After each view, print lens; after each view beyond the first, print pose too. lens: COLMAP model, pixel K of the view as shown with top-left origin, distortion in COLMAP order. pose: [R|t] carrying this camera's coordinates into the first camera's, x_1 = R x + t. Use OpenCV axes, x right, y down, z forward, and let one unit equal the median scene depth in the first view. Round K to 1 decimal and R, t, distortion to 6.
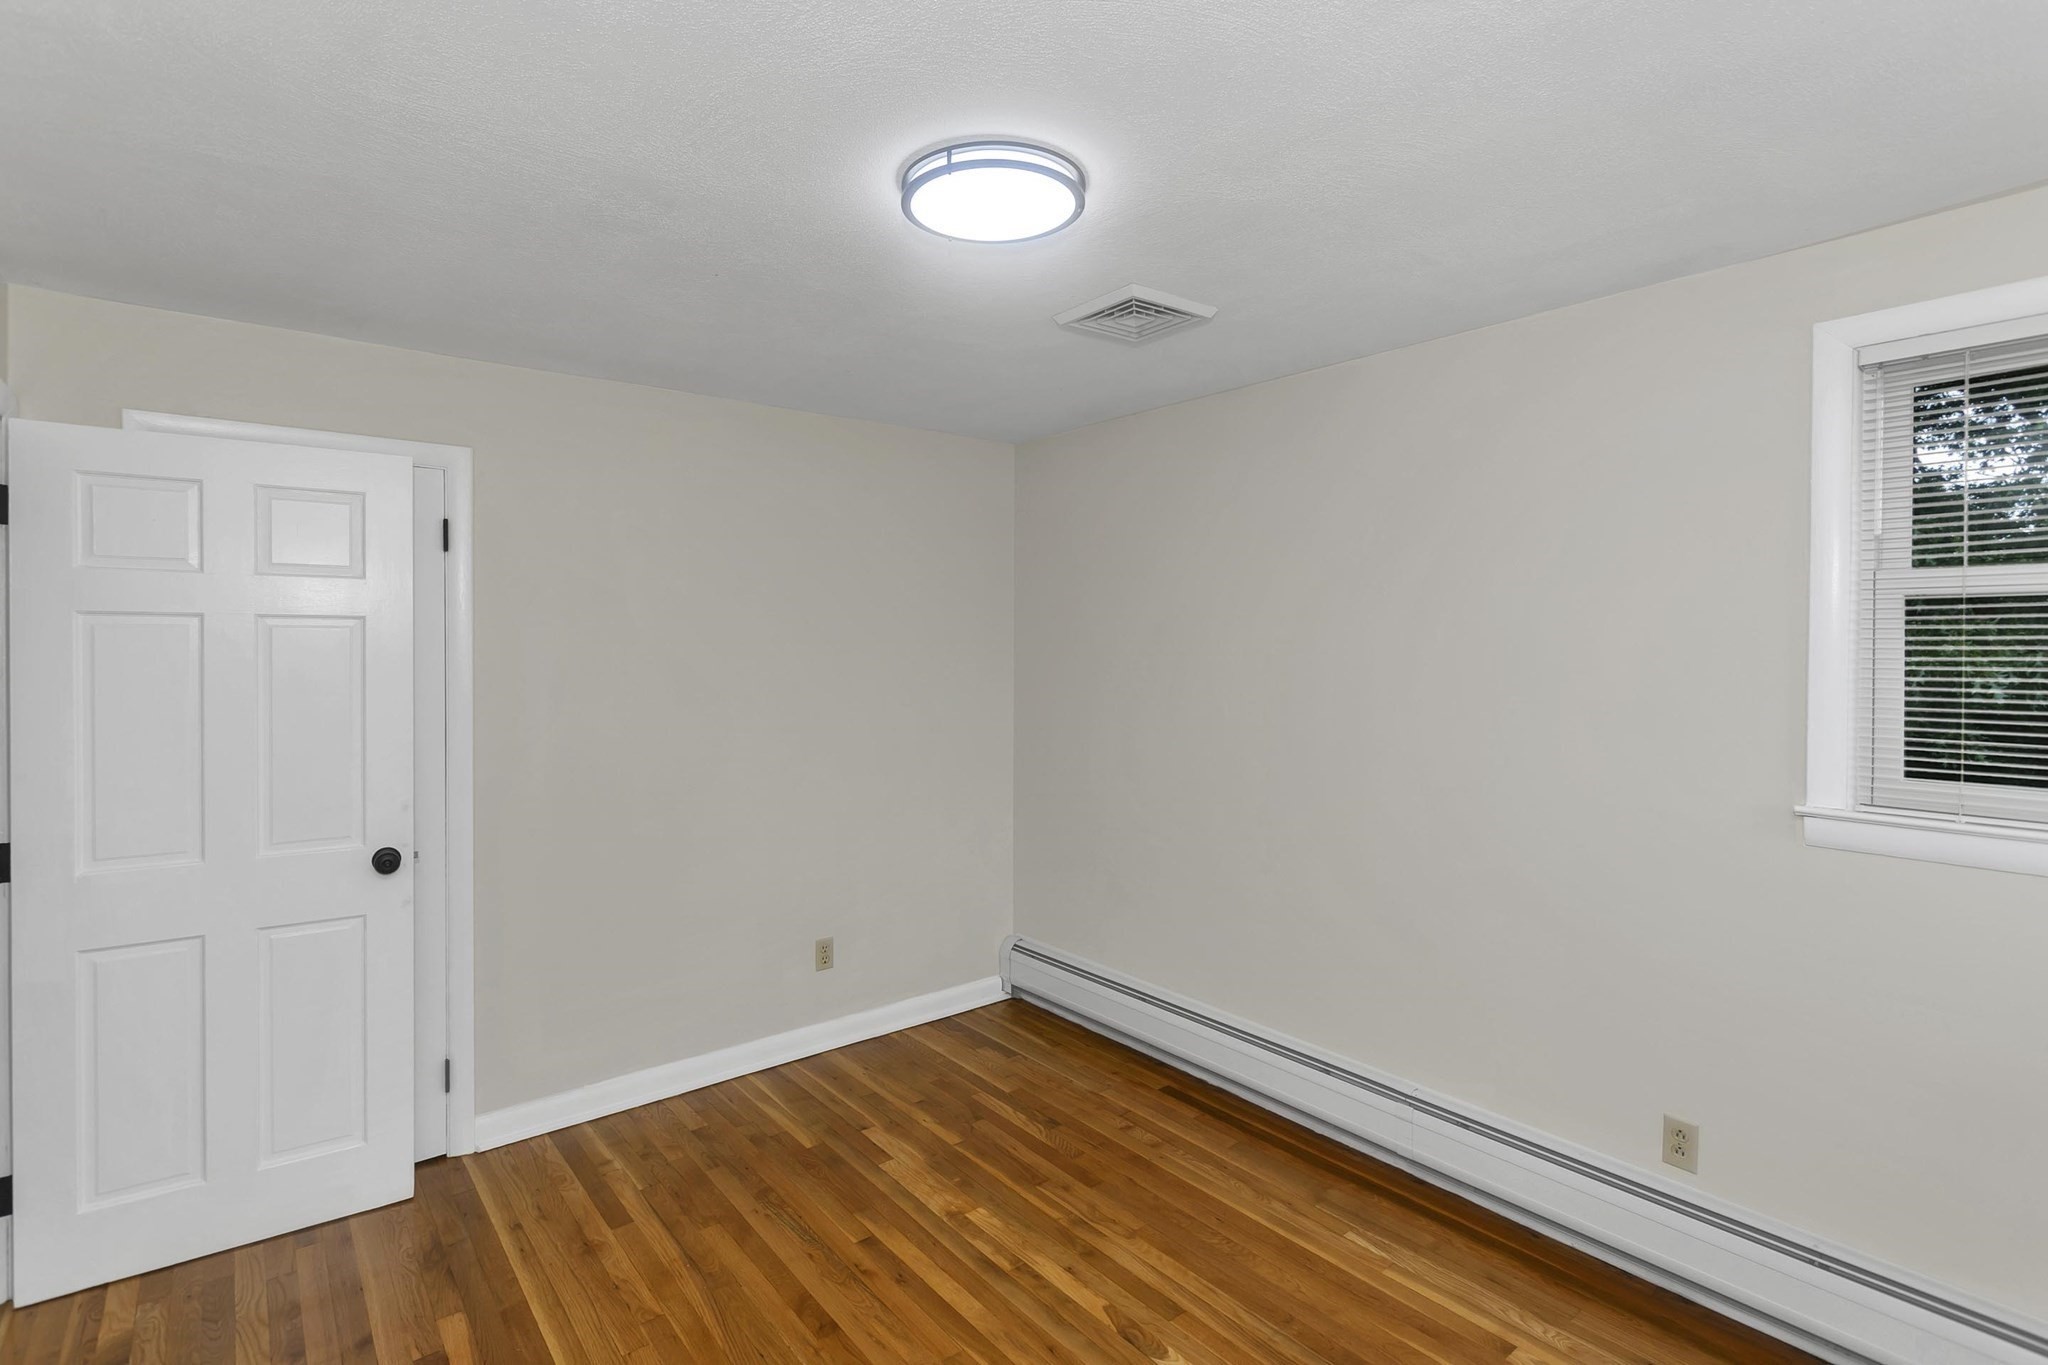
lens RADIAL K [[994.3, 0, 1032.6], [0, 994.3, 645.3], [0, 0, 1]] dist [0.013928, -0.000004]
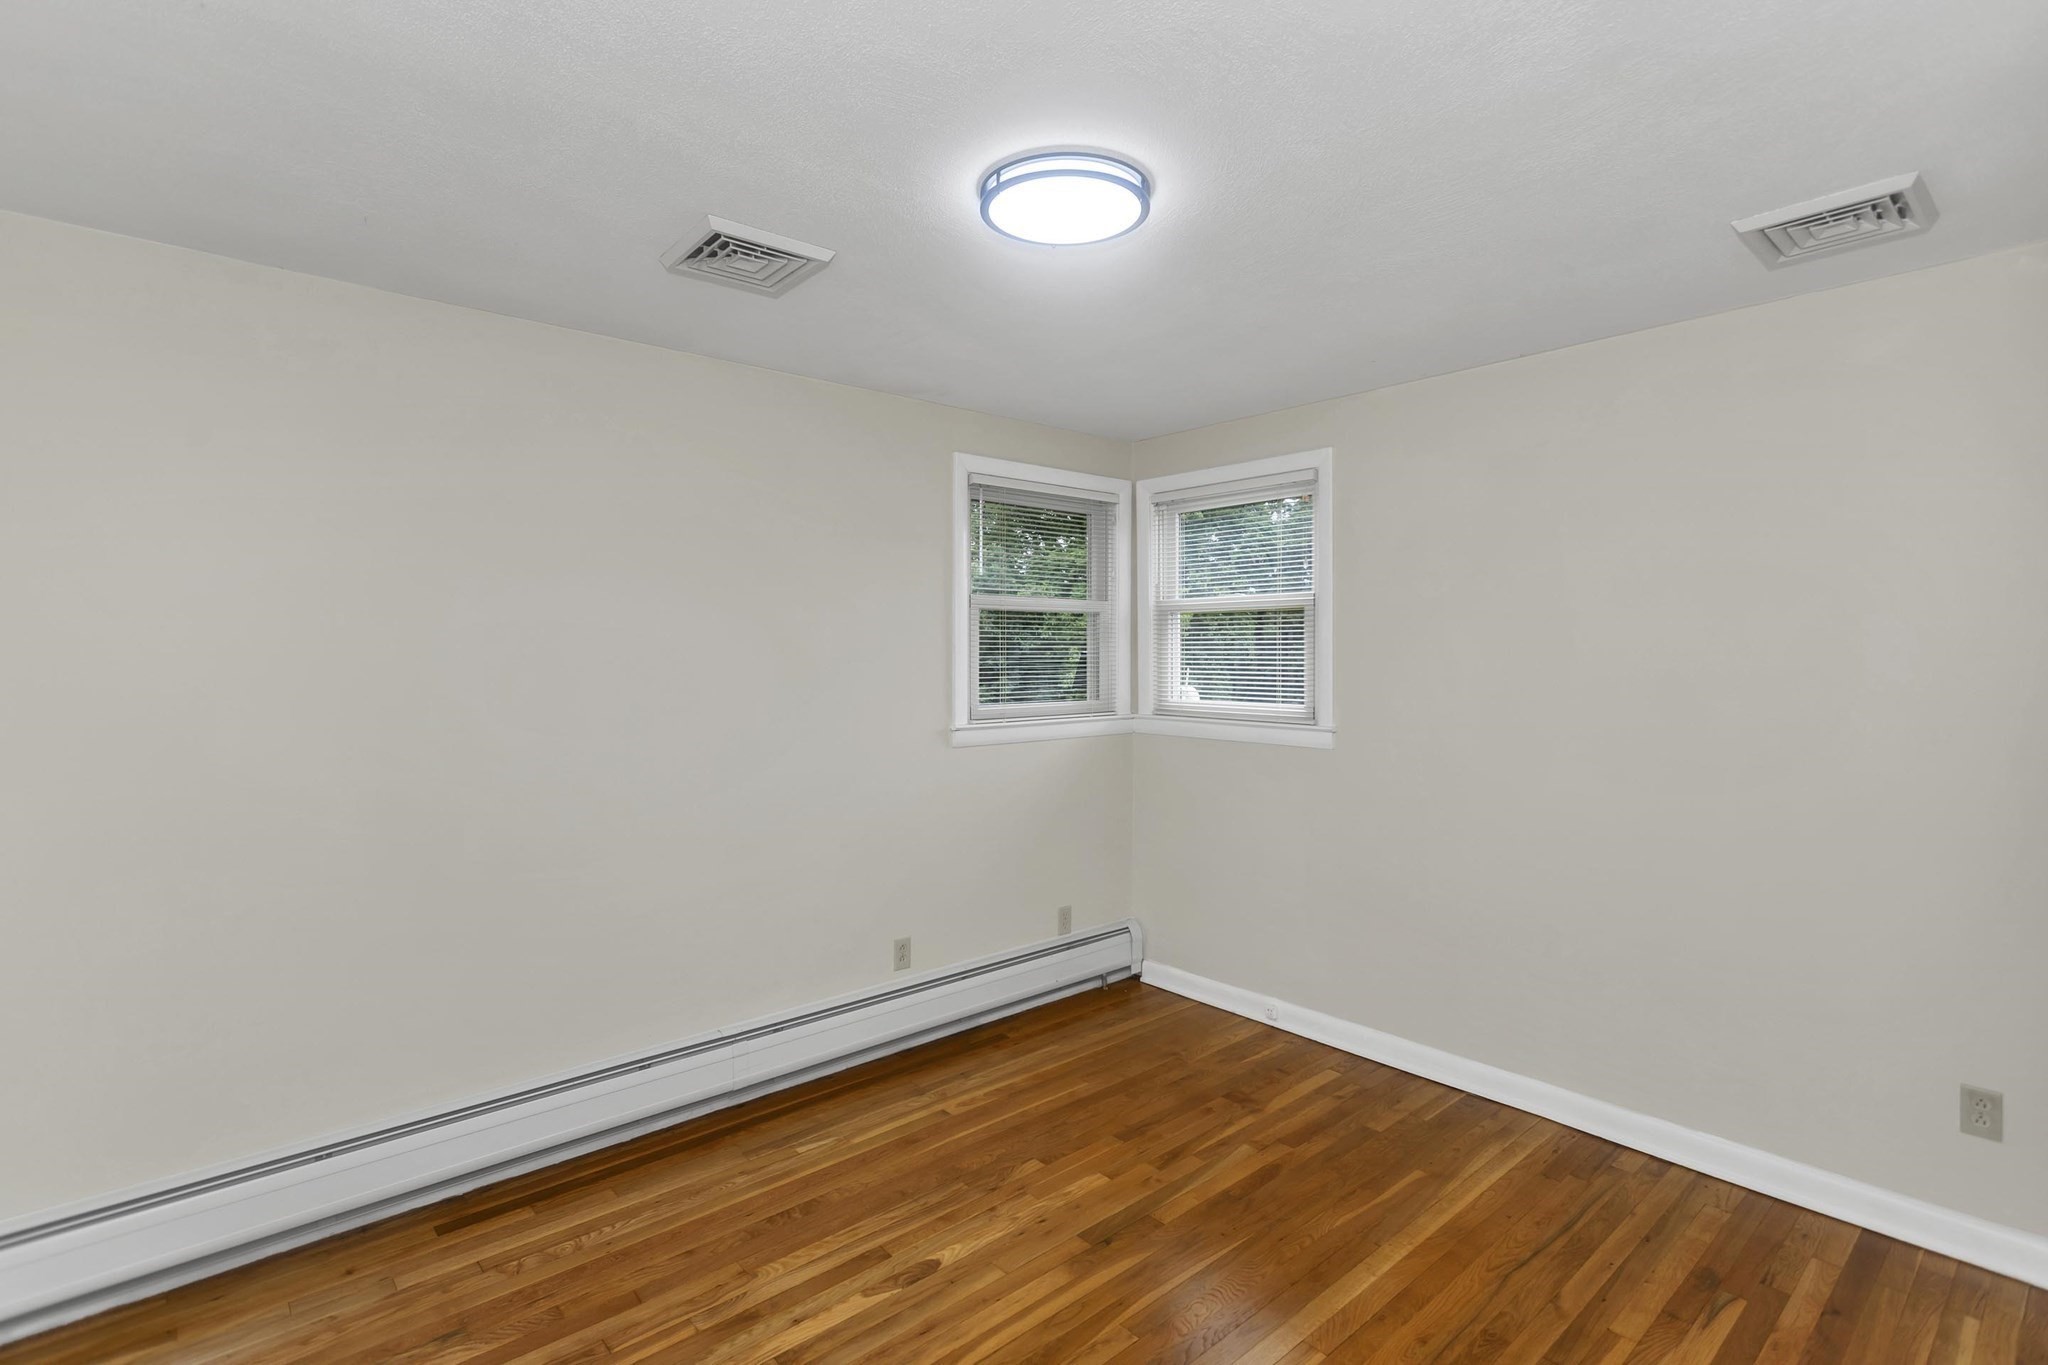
lens RADIAL K [[989.1, 0, 1030.4], [0, 989.1, 665.8], [0, 0, 1]] dist [-0.001729, -0.000031]
pose [[-0.054014, -0.013376, 0.998451, -0.801820], [0.001938, 0.999907, 0.013500, 0.026697], [-0.998538, 0.002664, -0.053983, 0.793291]]
